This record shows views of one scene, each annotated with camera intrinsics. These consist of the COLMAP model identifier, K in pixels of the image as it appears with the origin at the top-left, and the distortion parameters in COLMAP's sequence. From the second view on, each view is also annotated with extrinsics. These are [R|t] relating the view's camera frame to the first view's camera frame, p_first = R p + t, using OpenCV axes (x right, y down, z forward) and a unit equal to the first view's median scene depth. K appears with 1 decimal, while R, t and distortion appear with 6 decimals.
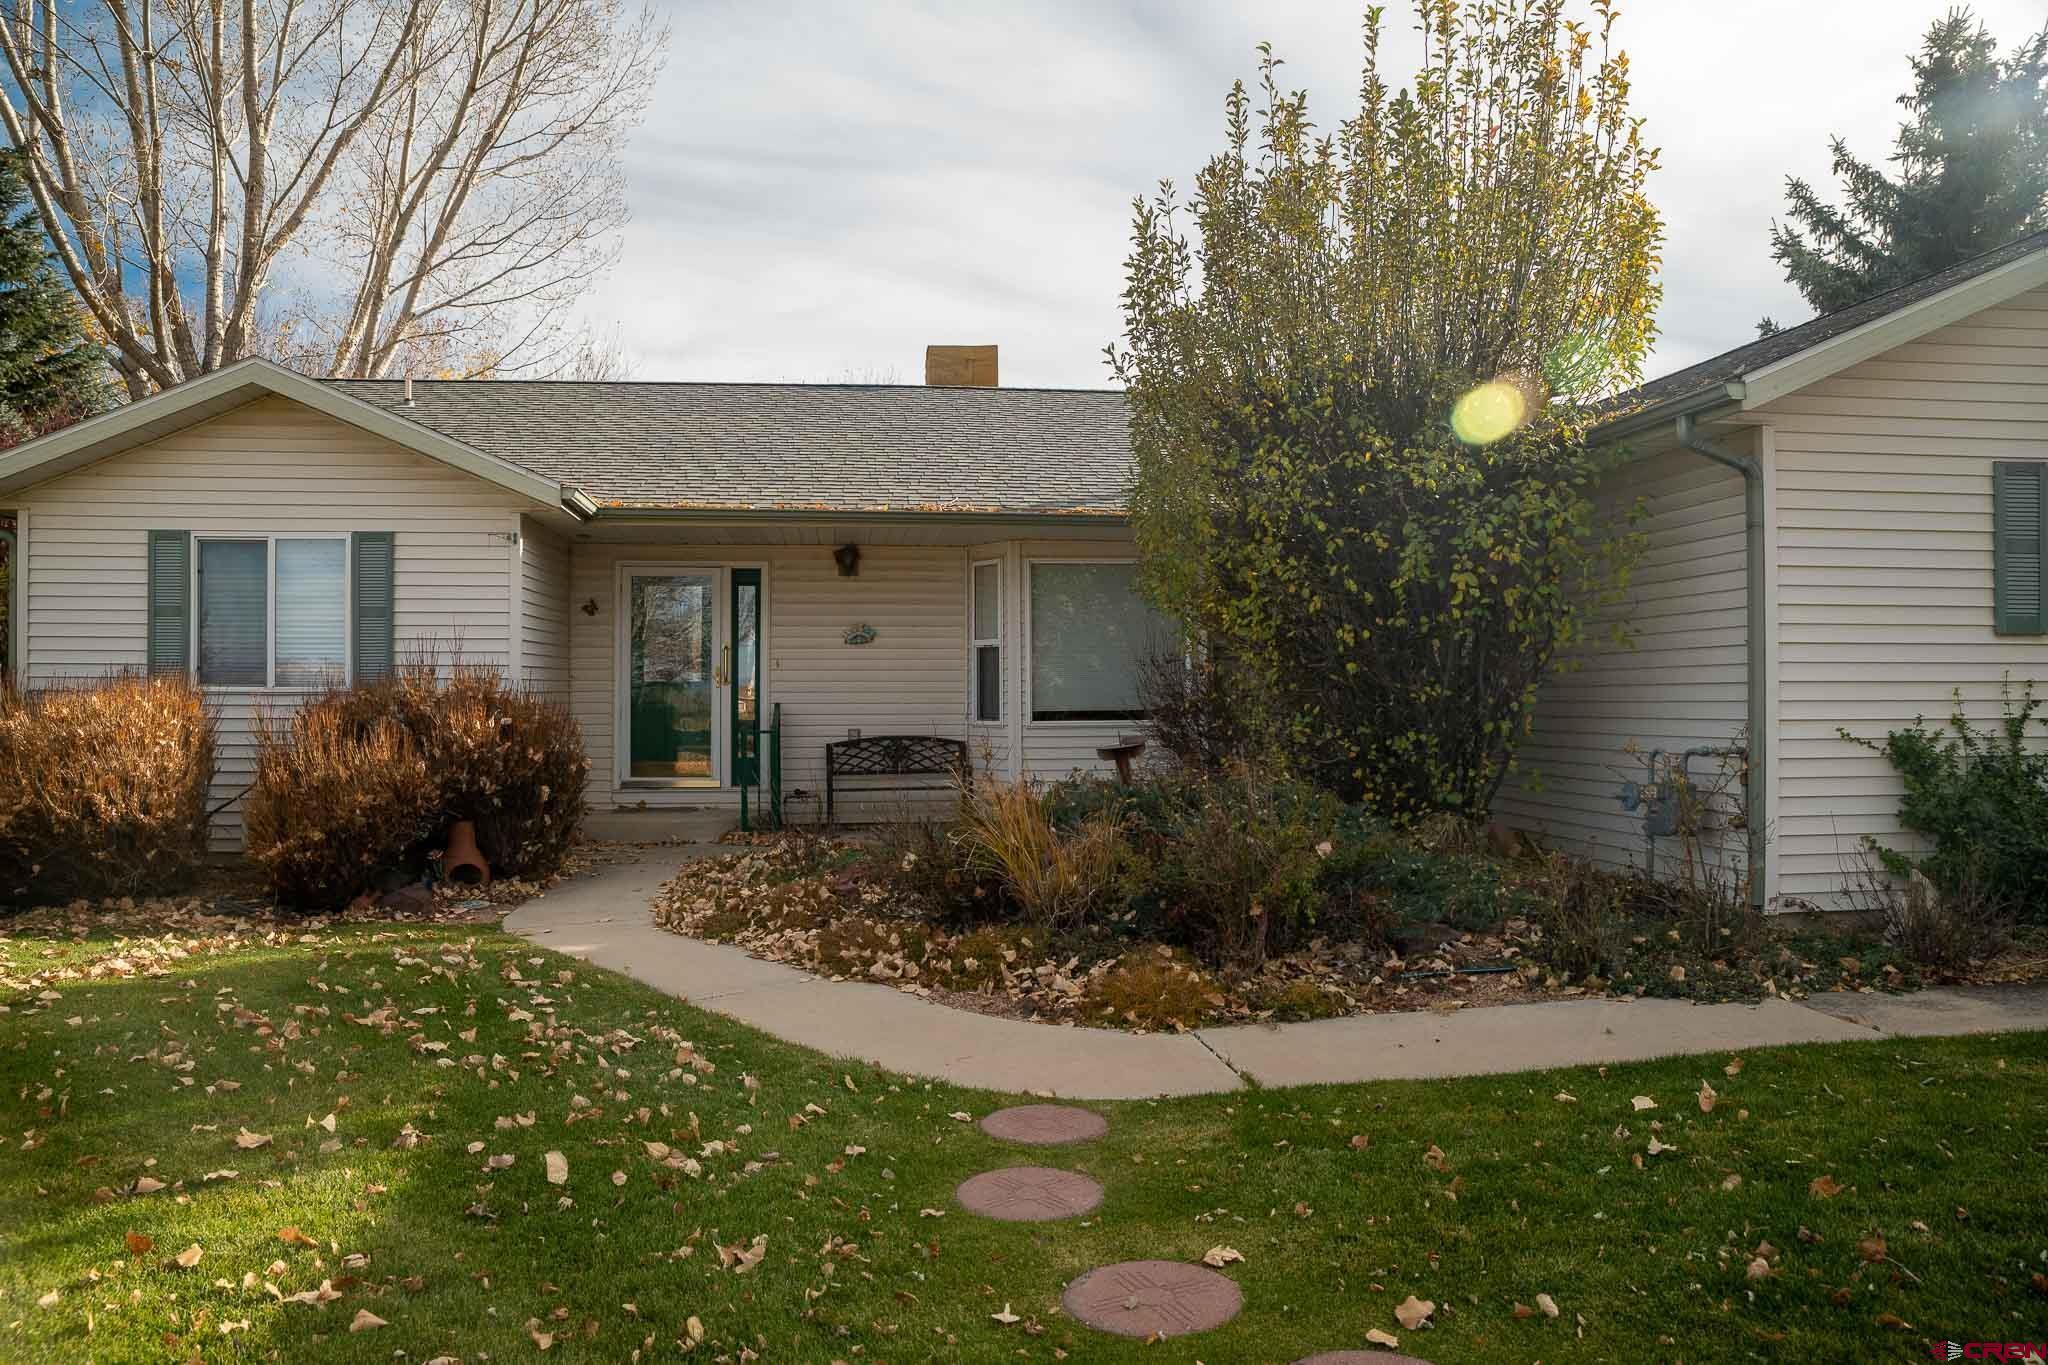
lens RADIAL K [[1476.0, 0, 1018.9], [0, 1476.0, 647.1], [0, 0, 1]] dist [-0.063033, -0.000655]
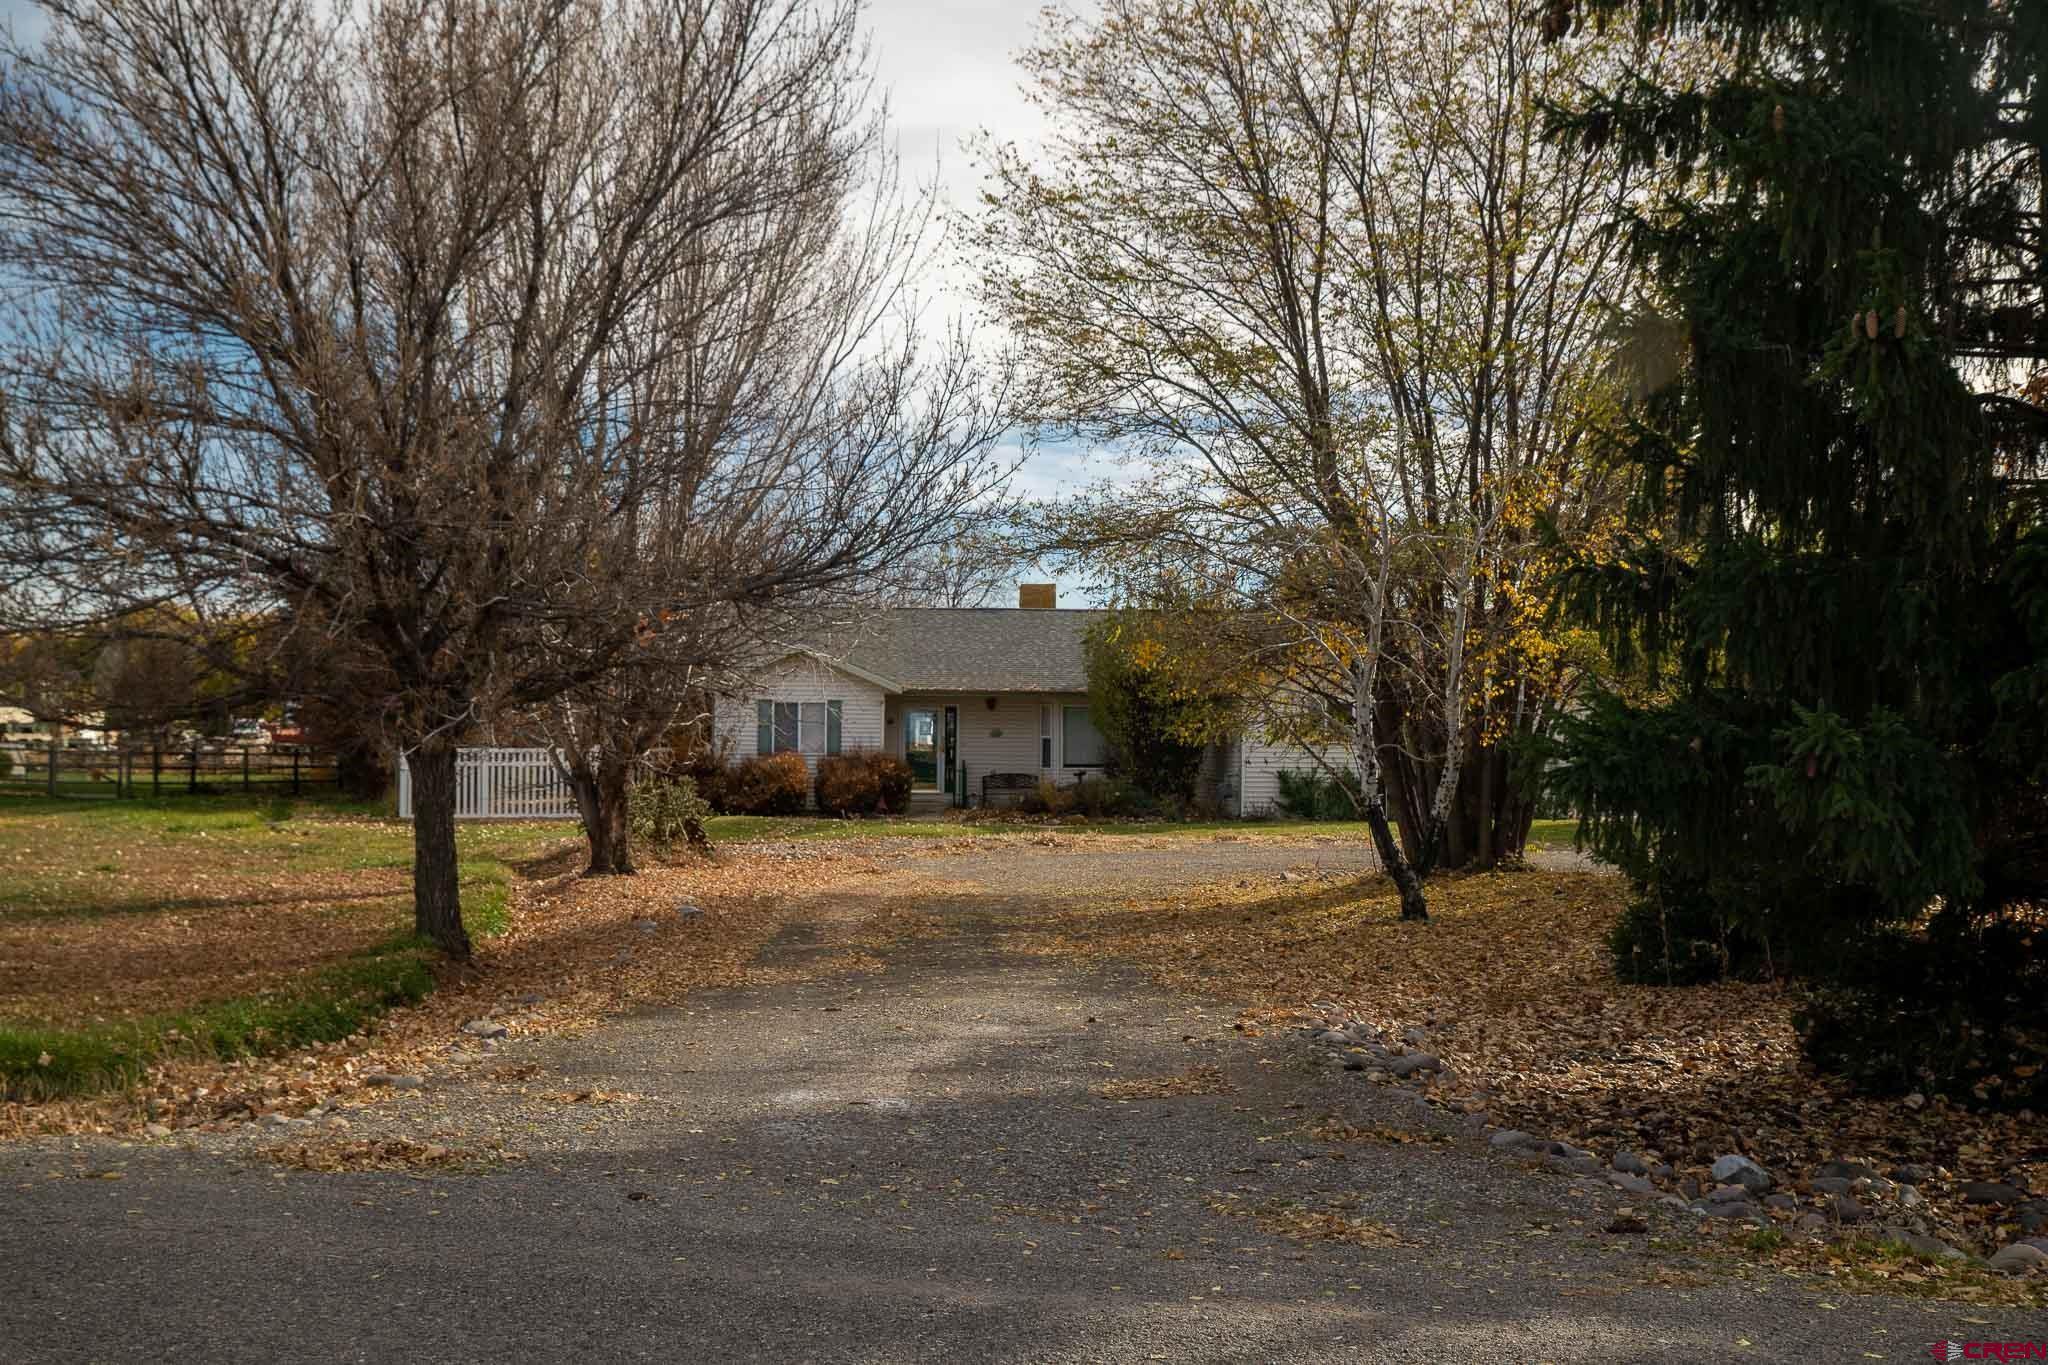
lens RADIAL K [[2063.4, 0, 1024.0], [0, 2063.4, 682.5], [0, 0, 1]] dist [0.002148, 0.000201]
pose [[0.998830, 0.006453, -0.047922, 0.134665], [-0.006484, 0.999979, -0.000495, -0.115696], [0.047917, 0.000805, 0.998851, -3.126289]]
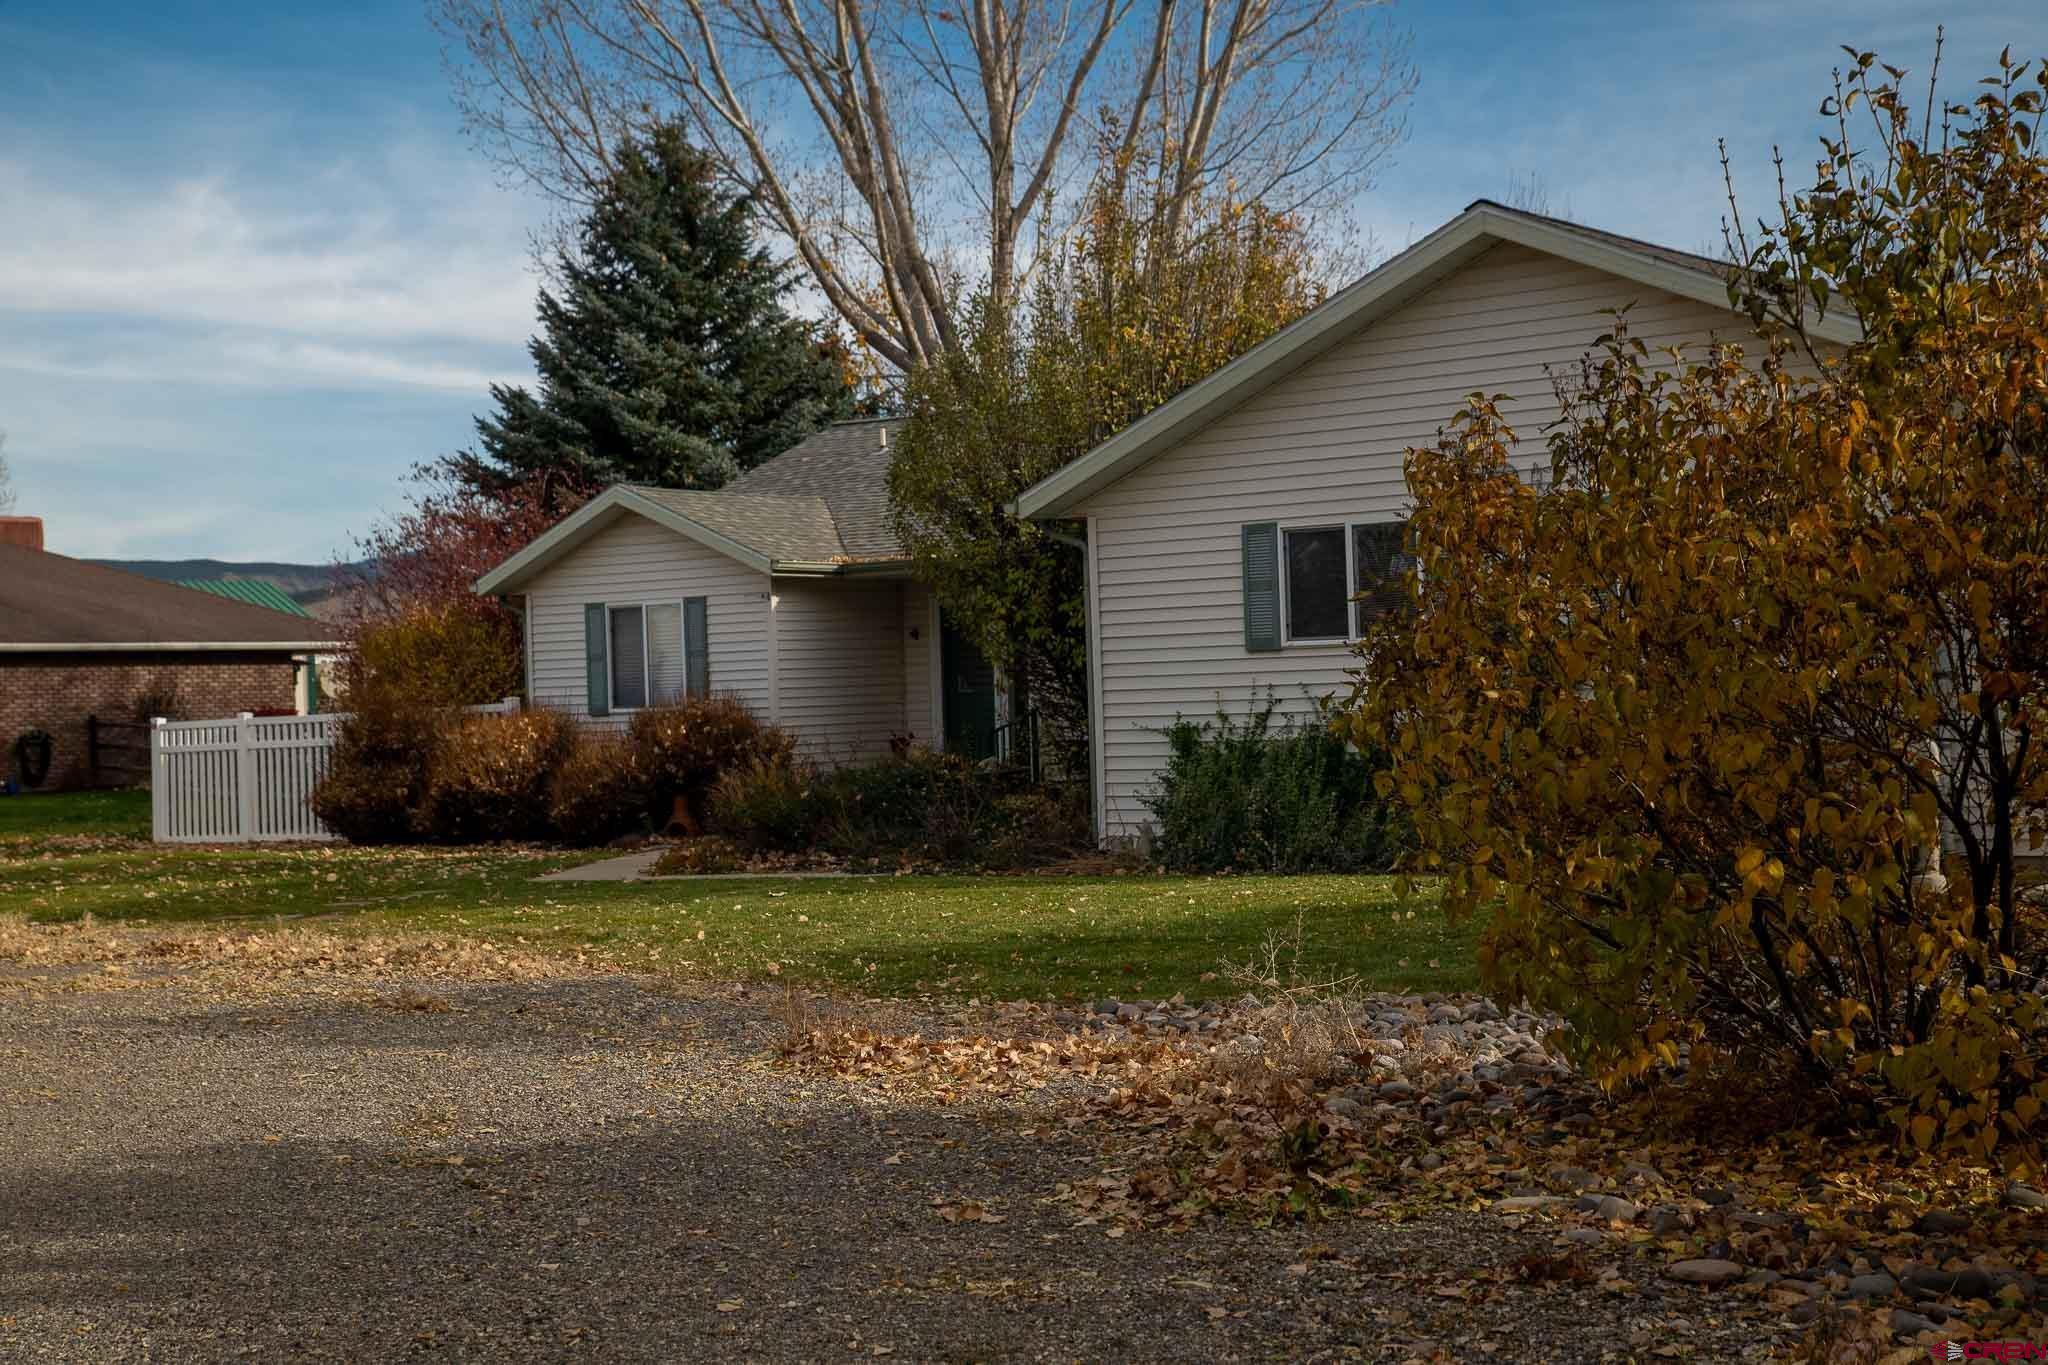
lens RADIAL K [[2685.1, 0, 1024.0], [0, 2685.1, 682.5], [0, 0, 1]] dist [-0.001713, 0.015010]
pose [[0.732982, -0.026507, -0.679731, 1.583599], [0.051855, 0.998510, 0.016979, -0.023704], [0.678268, -0.047692, 0.733265, -0.711855]]
